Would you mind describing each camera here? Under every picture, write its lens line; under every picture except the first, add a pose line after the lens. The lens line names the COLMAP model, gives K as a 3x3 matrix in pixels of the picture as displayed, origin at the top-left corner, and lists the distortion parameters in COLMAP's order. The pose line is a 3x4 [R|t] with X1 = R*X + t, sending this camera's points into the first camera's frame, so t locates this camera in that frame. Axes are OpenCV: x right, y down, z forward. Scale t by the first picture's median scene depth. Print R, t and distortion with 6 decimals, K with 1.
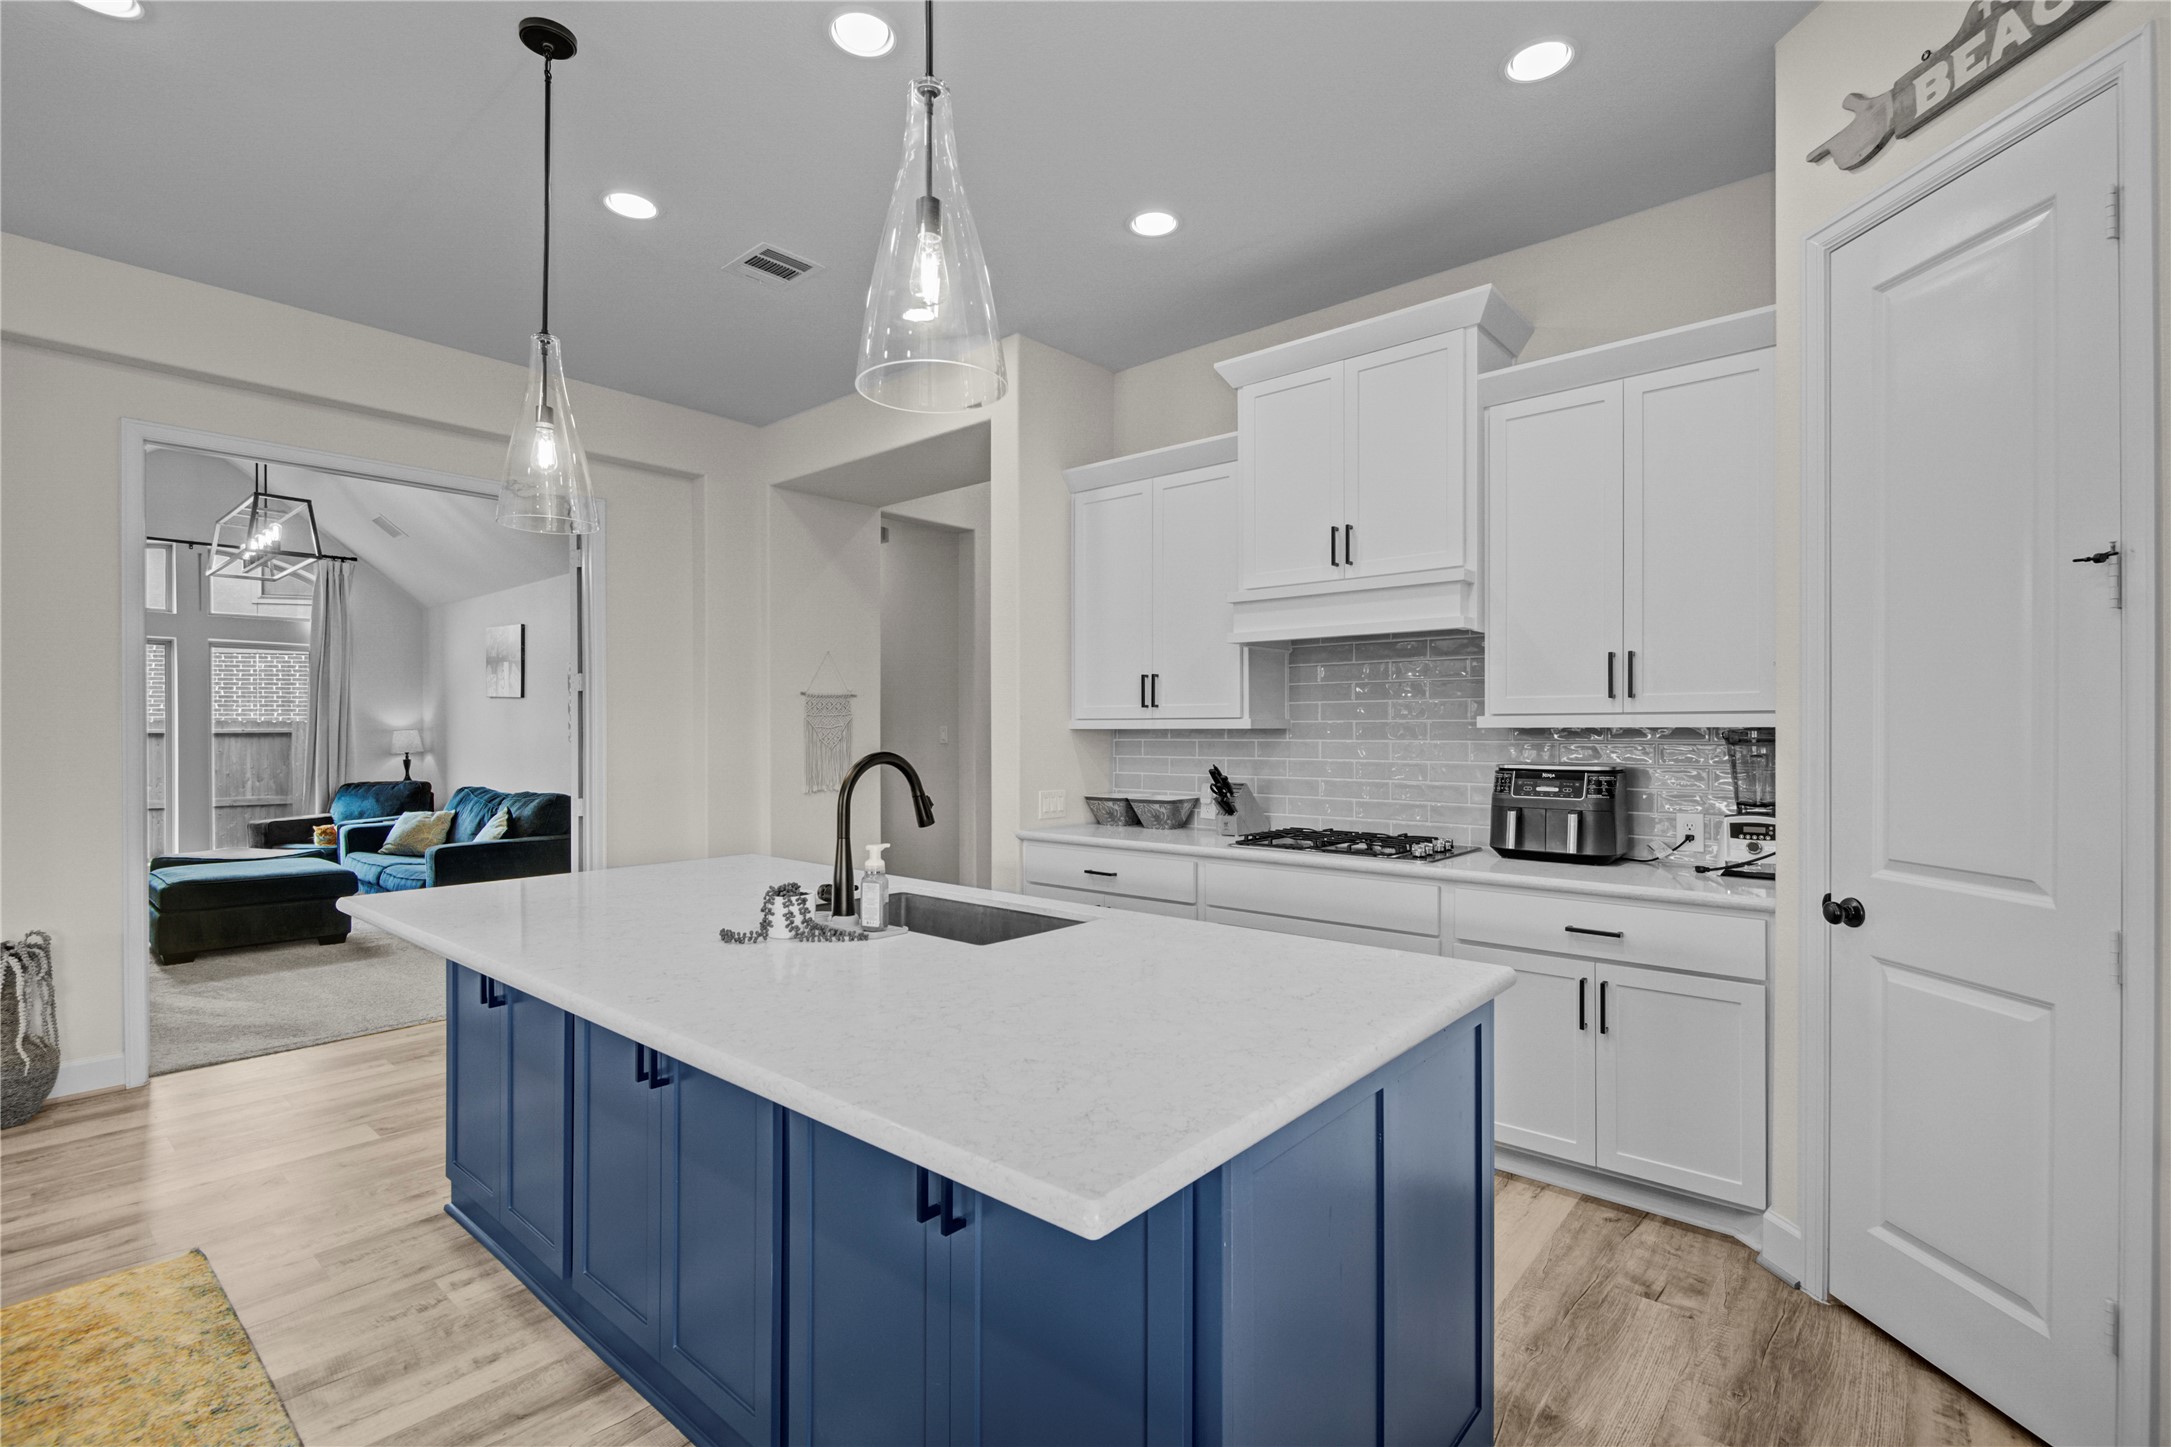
lens RADIAL K [[986.1, 0, 1078.5], [0, 986.1, 724.0], [0, 0, 1]] dist [0.001306, -0.003170]
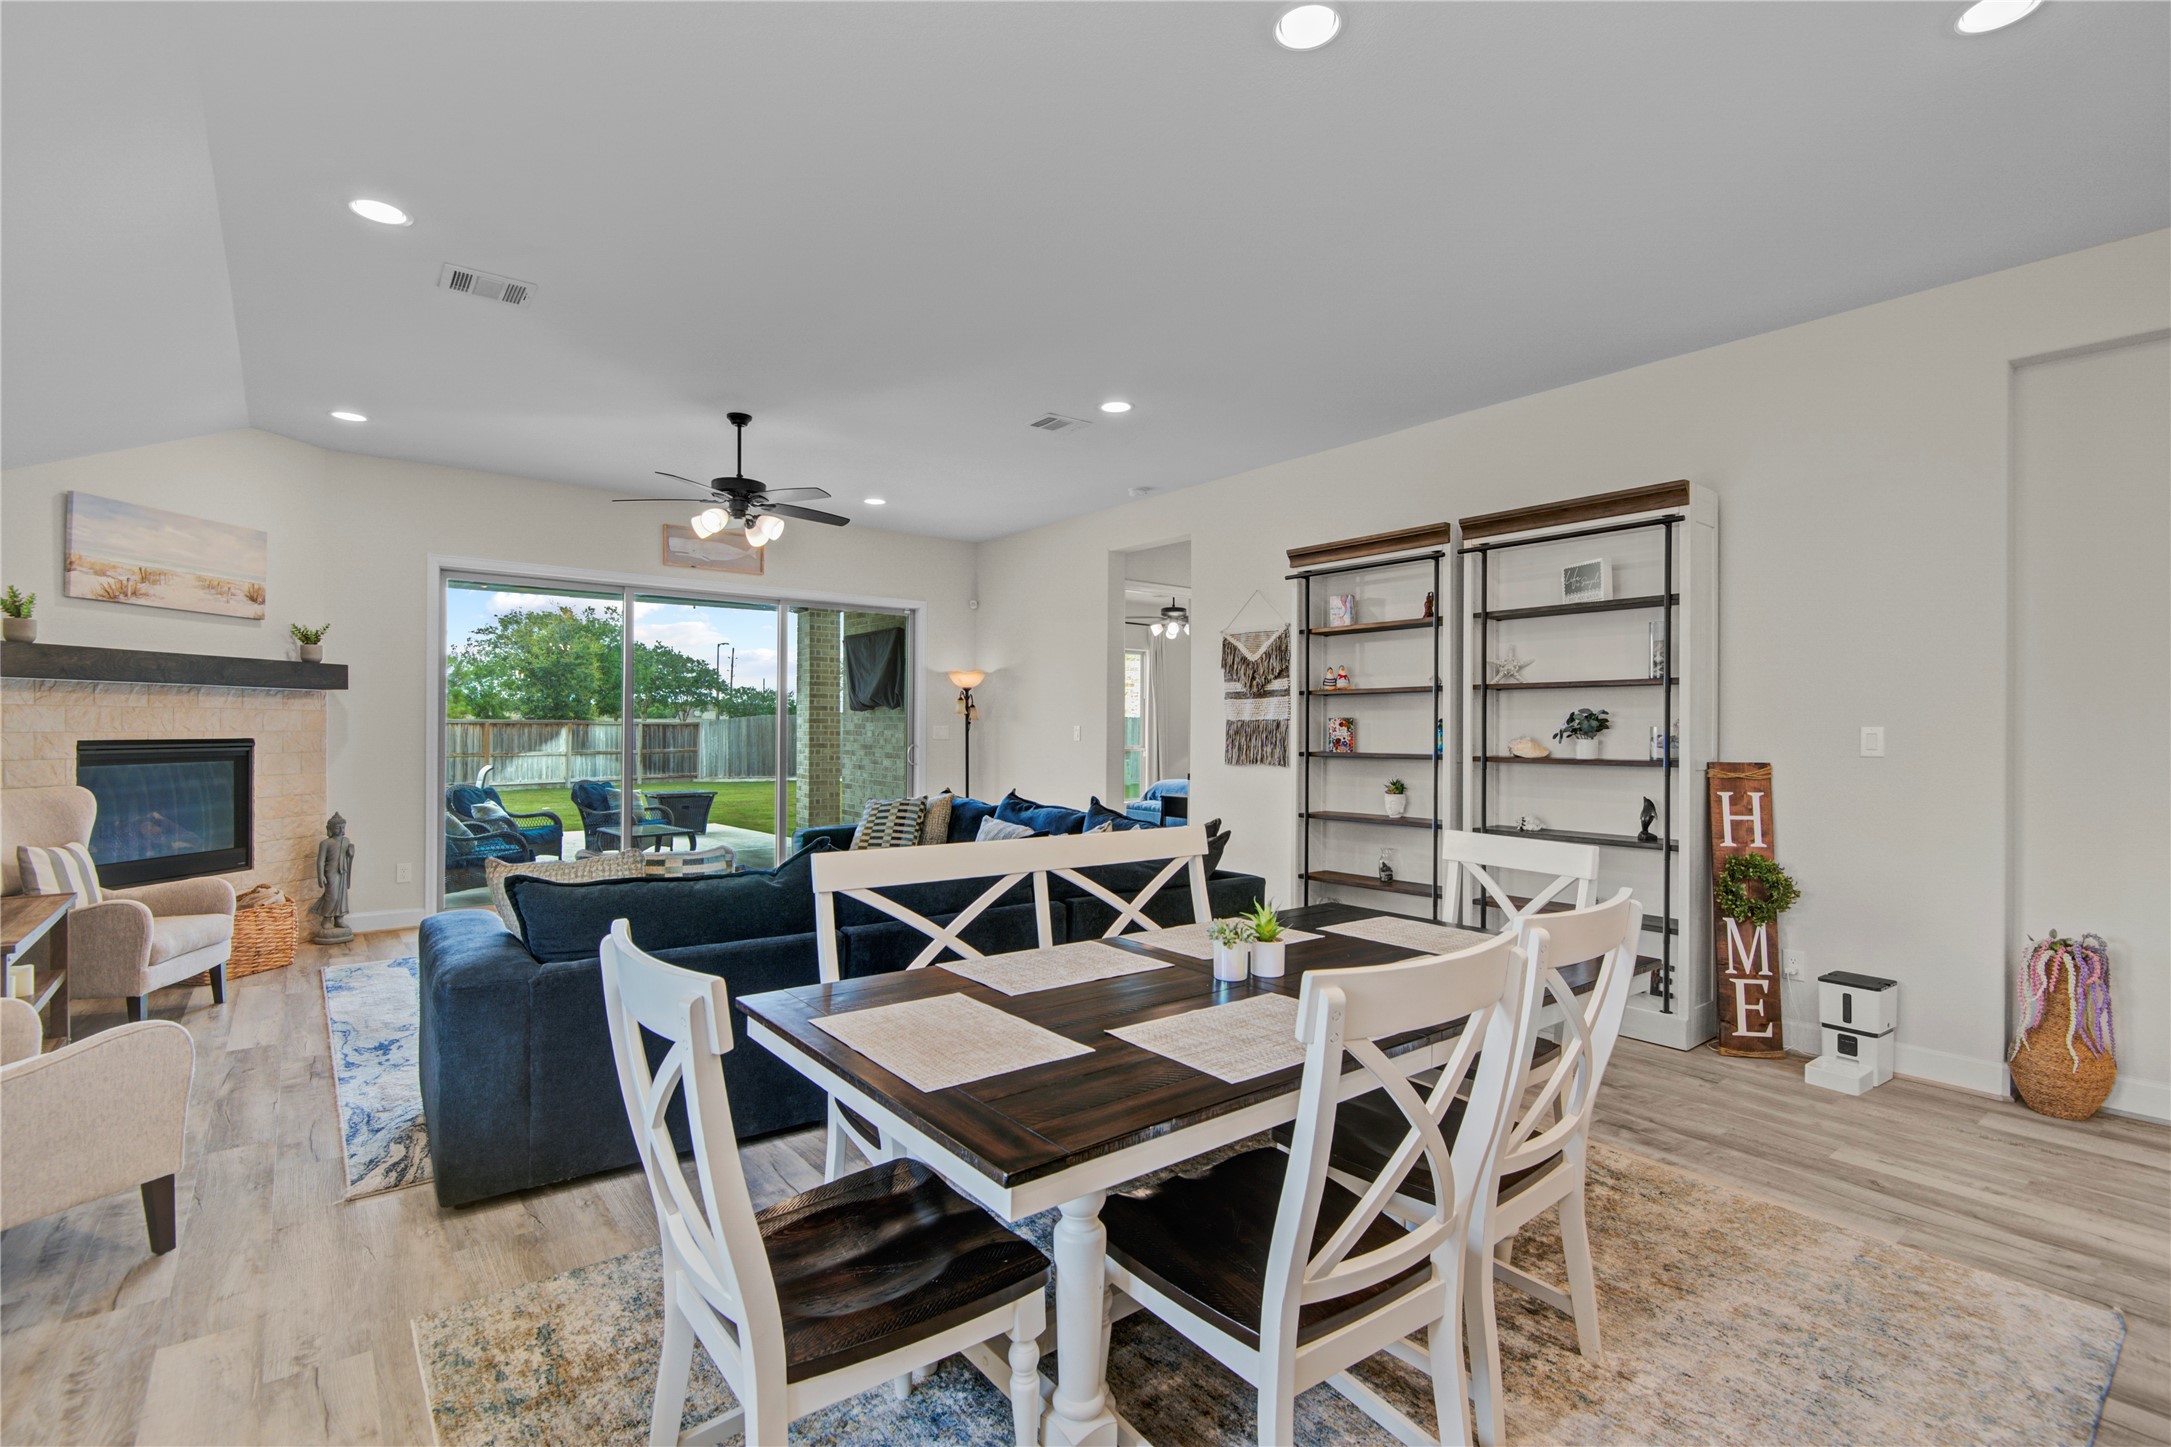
lens RADIAL K [[986.1, 0, 1083.6], [0, 986.1, 730.7], [0, 0, 1]] dist [0.001306, -0.003170]
pose [[-0.186500, 0.003393, -0.982449, 0.123643], [-0.000241, 0.999994, 0.003500, -0.000226], [0.982455, 0.000890, -0.186498, 0.188135]]
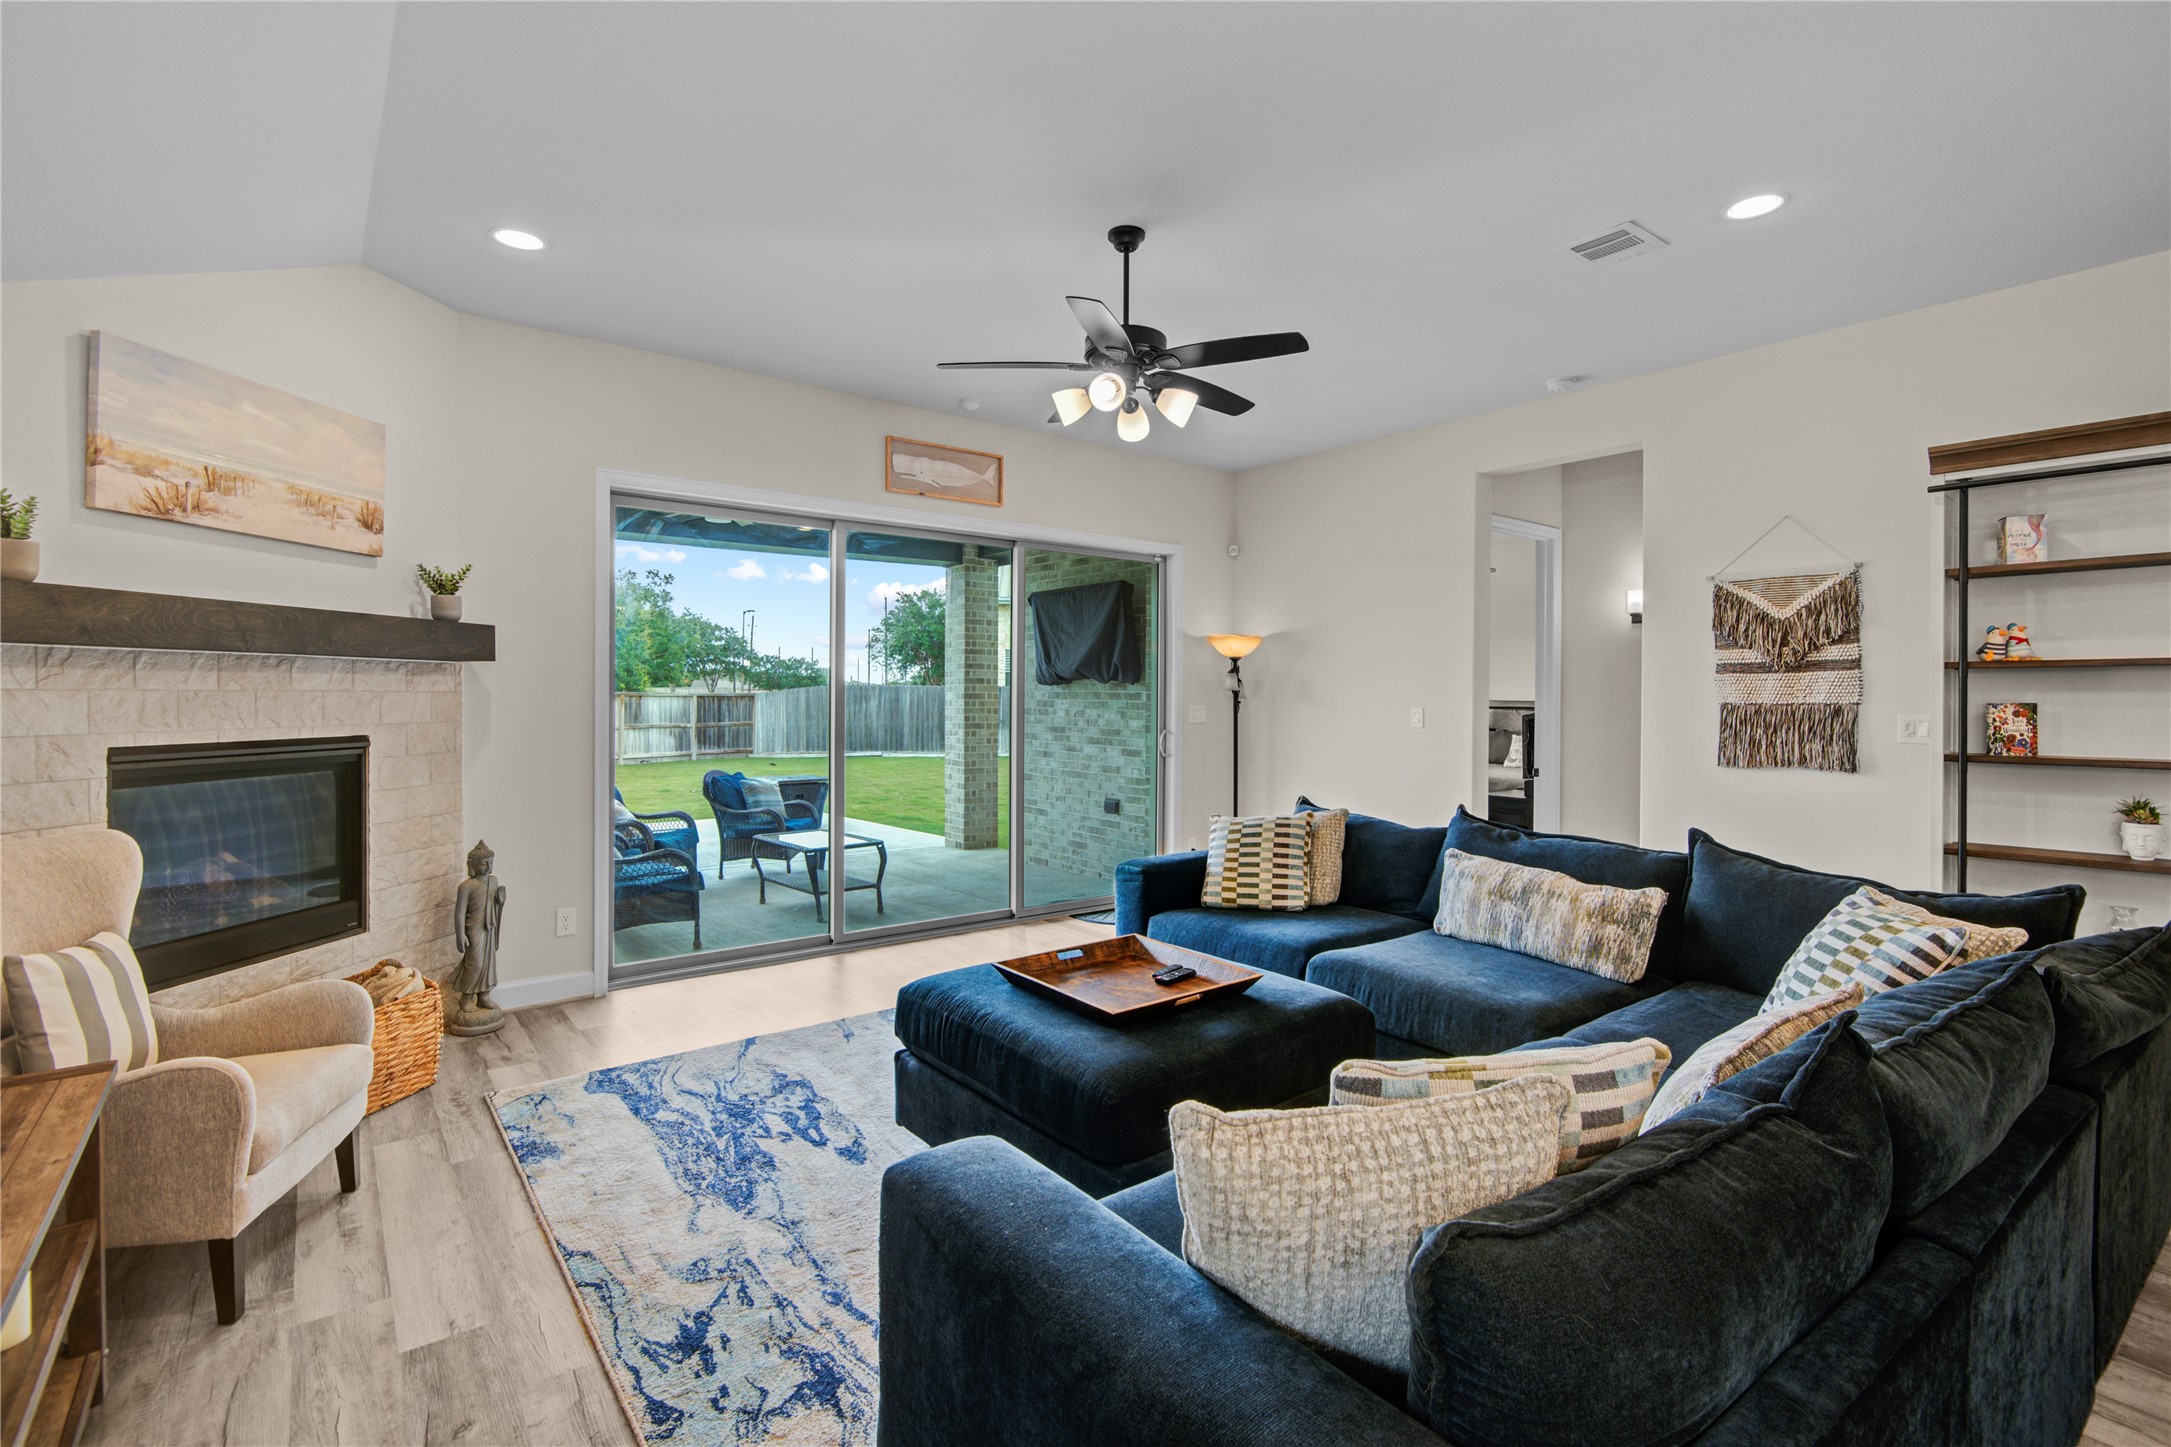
lens RADIAL K [[986.1, 0, 1079.9], [0, 986.1, 704.8], [0, 0, 1]] dist [0.001306, -0.003170]
pose [[-0.196281, 0.009720, -0.980499, -0.354901], [0.000398, 0.999952, 0.009833, -0.027515], [0.980548, 0.001539, -0.196276, -0.549195]]
